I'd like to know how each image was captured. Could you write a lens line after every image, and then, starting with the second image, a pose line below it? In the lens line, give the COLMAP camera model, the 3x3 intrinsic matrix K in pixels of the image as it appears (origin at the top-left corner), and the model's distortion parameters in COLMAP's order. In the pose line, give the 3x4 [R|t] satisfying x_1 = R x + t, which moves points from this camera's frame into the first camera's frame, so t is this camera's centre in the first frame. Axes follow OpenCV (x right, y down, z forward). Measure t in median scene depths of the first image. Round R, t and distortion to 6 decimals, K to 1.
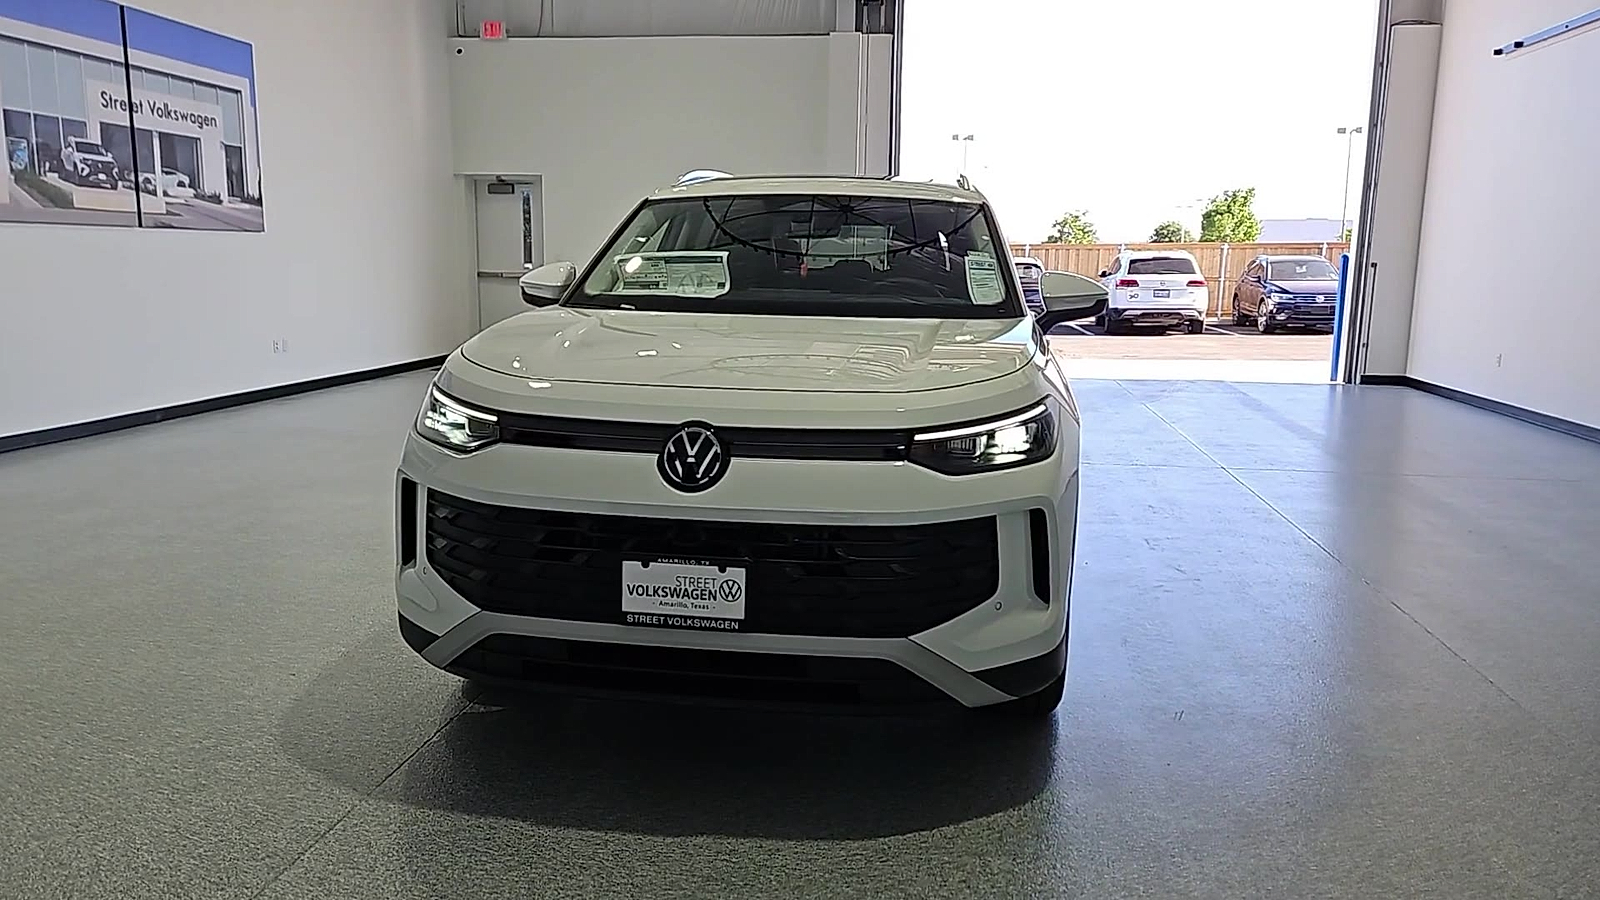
lens RADIAL K [[1210.8, 0, 856.8], [0, 1210.8, 435.4], [0, 0, 1]] dist [0.080159, 0.002425]
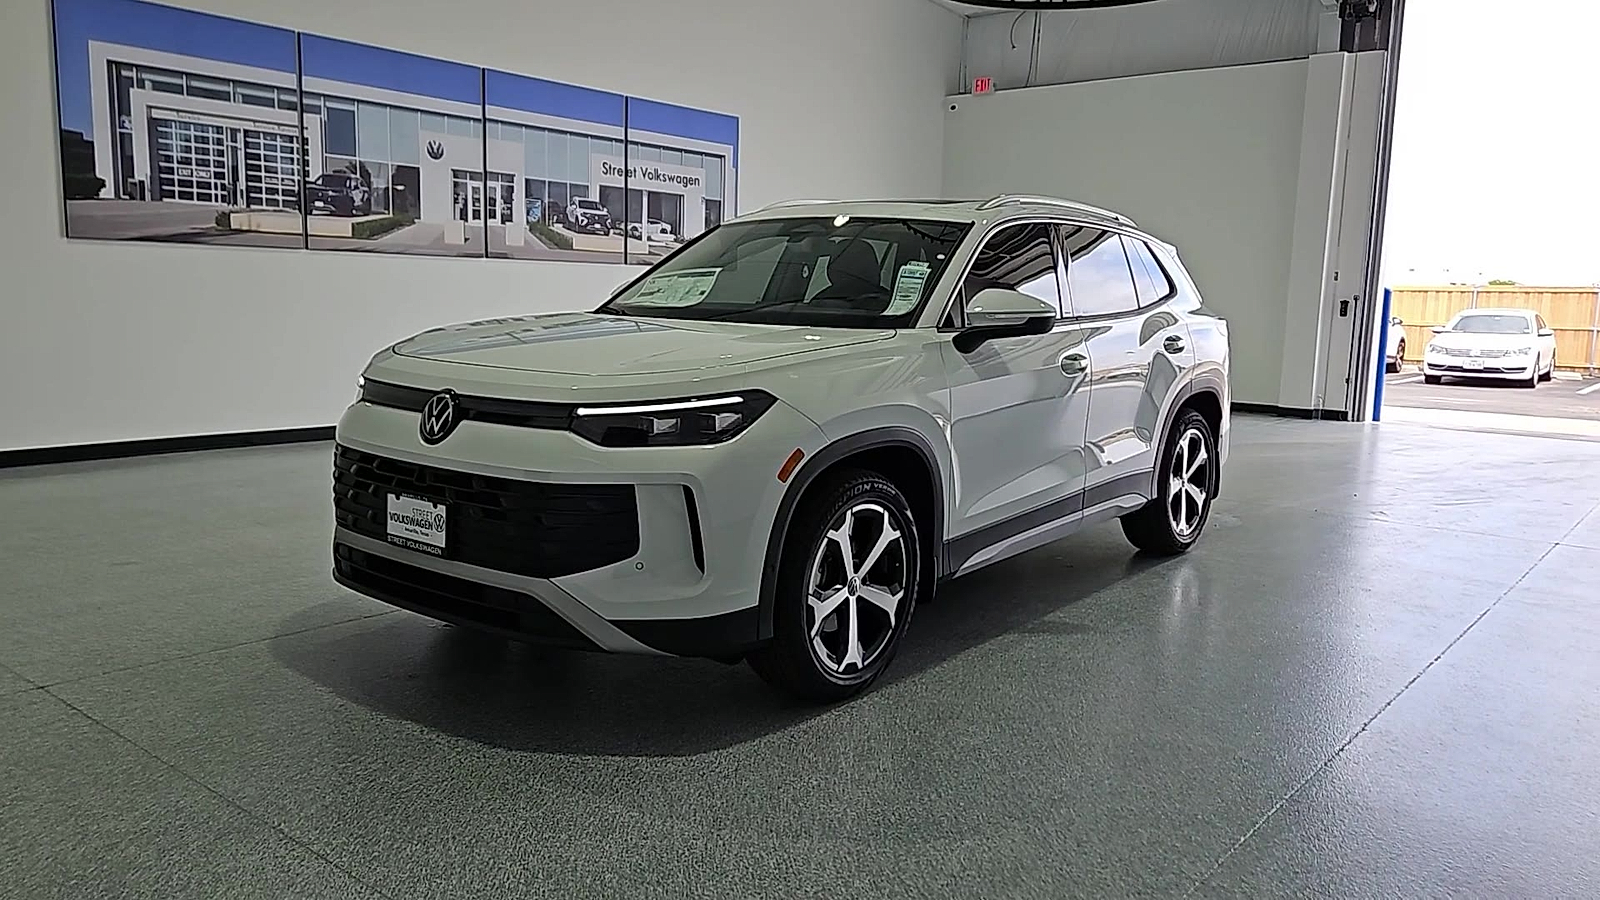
lens RADIAL K [[1200.7, 0, 838.1], [0, 1200.7, 451.0], [0, 0, 1]] dist [0.099502, -0.053567]
pose [[0.851350, 0.081689, -0.518198, 0.296700], [-0.093935, 0.995575, 0.002616, 0.003411], [0.516119, 0.046449, 0.855256, 0.044570]]
